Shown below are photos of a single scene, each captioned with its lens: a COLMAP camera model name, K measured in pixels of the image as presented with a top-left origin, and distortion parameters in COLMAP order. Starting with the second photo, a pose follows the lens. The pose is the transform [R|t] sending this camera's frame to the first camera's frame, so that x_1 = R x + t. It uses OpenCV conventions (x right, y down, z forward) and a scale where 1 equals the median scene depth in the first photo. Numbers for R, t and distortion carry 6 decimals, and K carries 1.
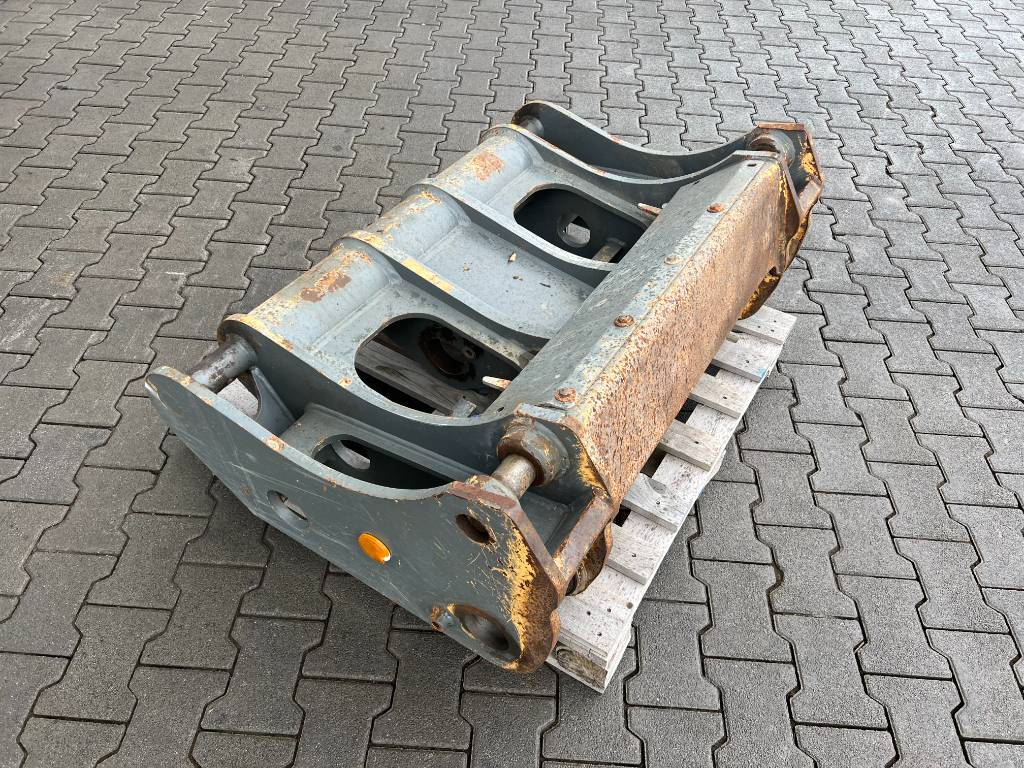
lens RADIAL K [[767.8, 0, 516.3], [0, 767.8, 381.1], [0, 0, 1]] dist [0.042475, -0.047000]
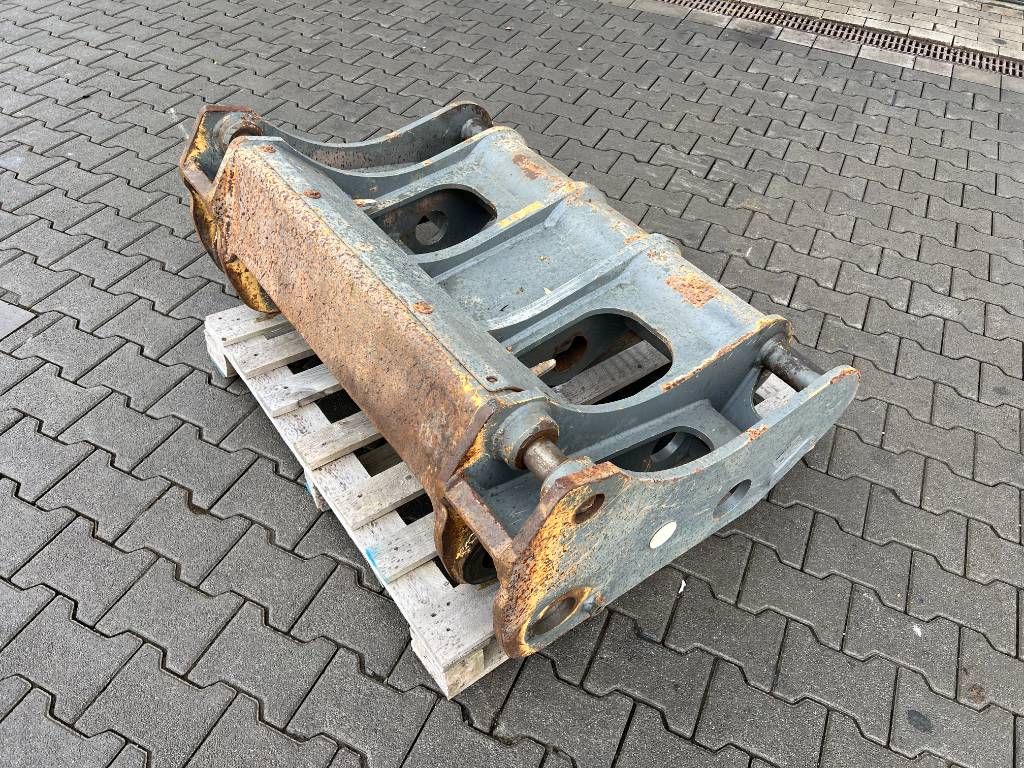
lens RADIAL K [[767.8, 0, 518.0], [0, 767.8, 384.3], [0, 0, 1]] dist [0.042475, -0.047000]
pose [[-0.366134, 0.606155, -0.706061, 0.749101], [-0.719835, 0.296359, 0.627701, -0.693950], [0.589732, 0.738070, 0.327824, 0.738113]]
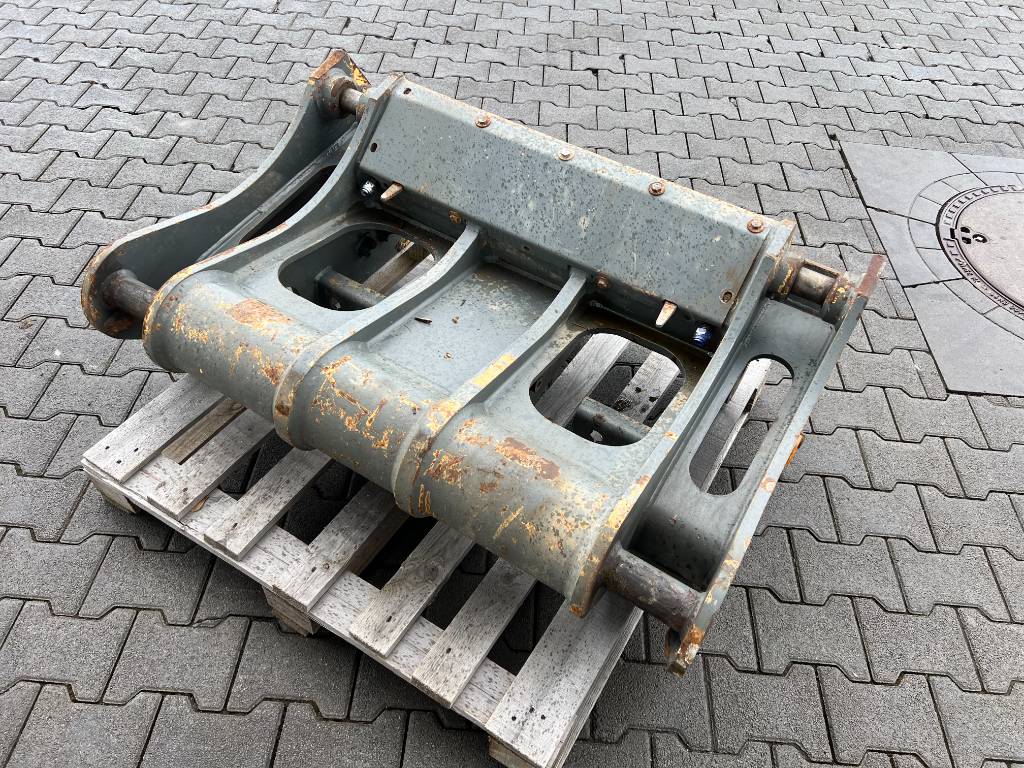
lens RADIAL K [[767.8, 0, 517.8], [0, 767.8, 380.8], [0, 0, 1]] dist [0.042475, -0.047000]
pose [[0.002153, -0.765677, 0.643221, -0.612725], [0.668510, 0.479468, 0.568511, -0.545707], [-0.743700, 0.428776, 0.512895, 0.495692]]
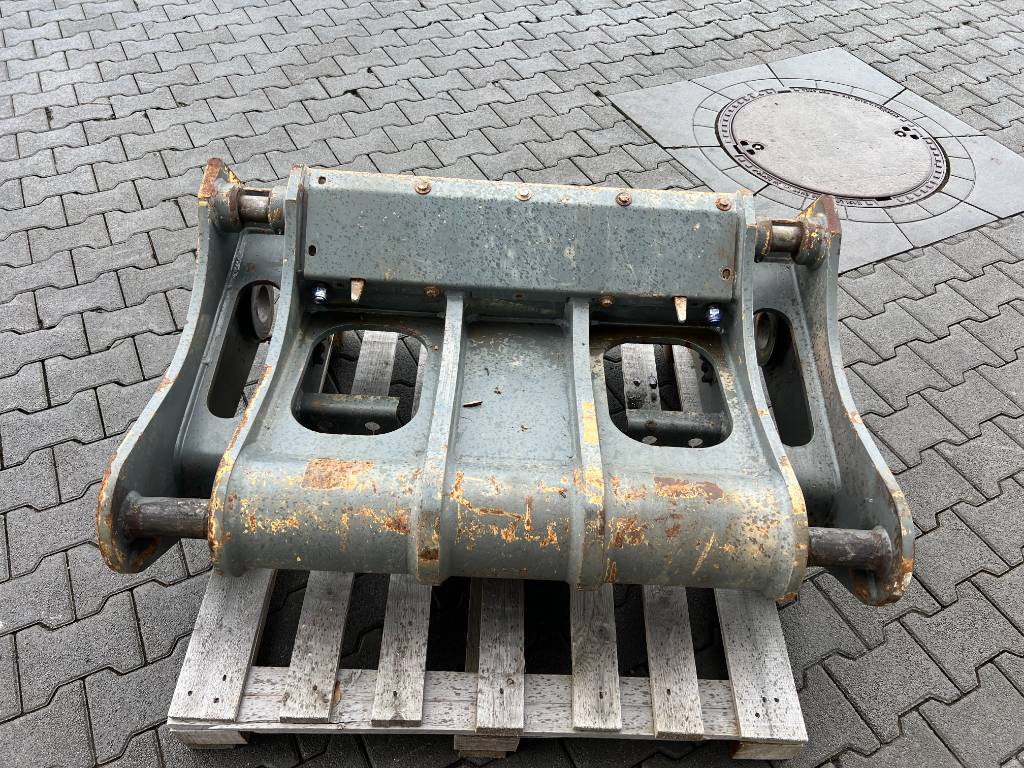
lens RADIAL K [[767.8, 0, 518.8], [0, 767.8, 394.6], [0, 0, 1]] dist [0.042475, -0.047000]
pose [[-0.507473, -0.686652, 0.520558, -0.453783], [0.562062, 0.194122, 0.803992, -0.796690], [-0.653114, 0.700590, 0.287429, 0.710389]]
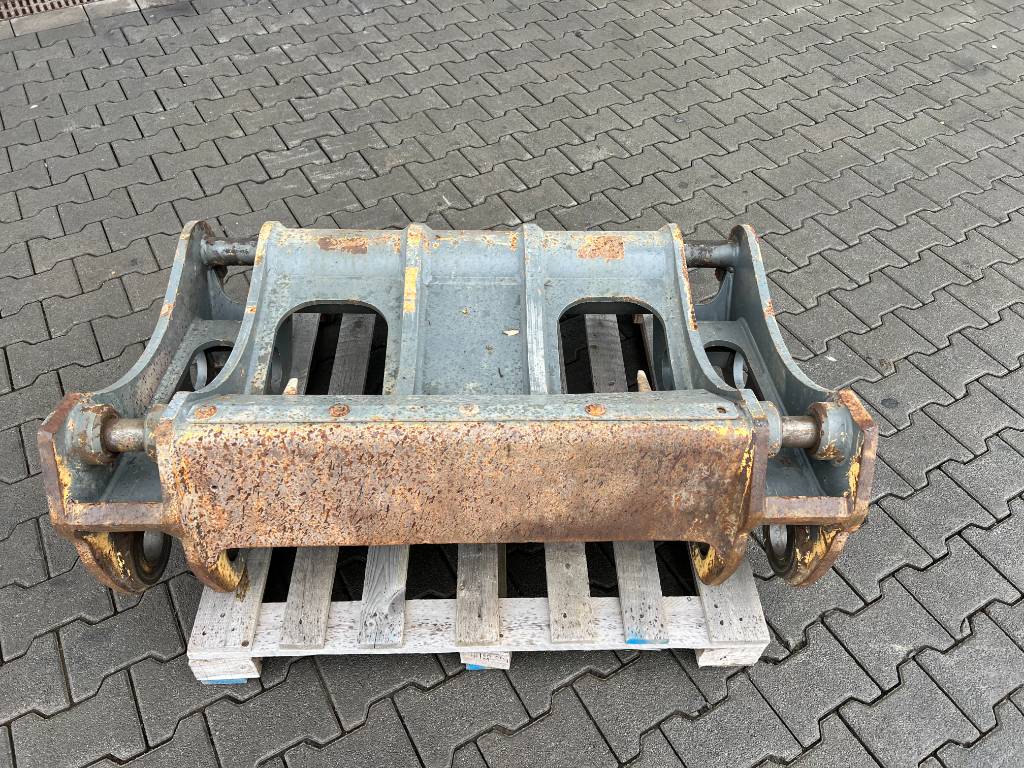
lens RADIAL K [[767.8, 0, 516.6], [0, 767.8, 394.5], [0, 0, 1]] dist [0.042475, -0.047000]
pose [[0.549334, 0.612186, -0.568736, 0.573642], [-0.600639, 0.762469, 0.240572, -0.329787], [0.580918, 0.209450, 0.786553, 0.276154]]
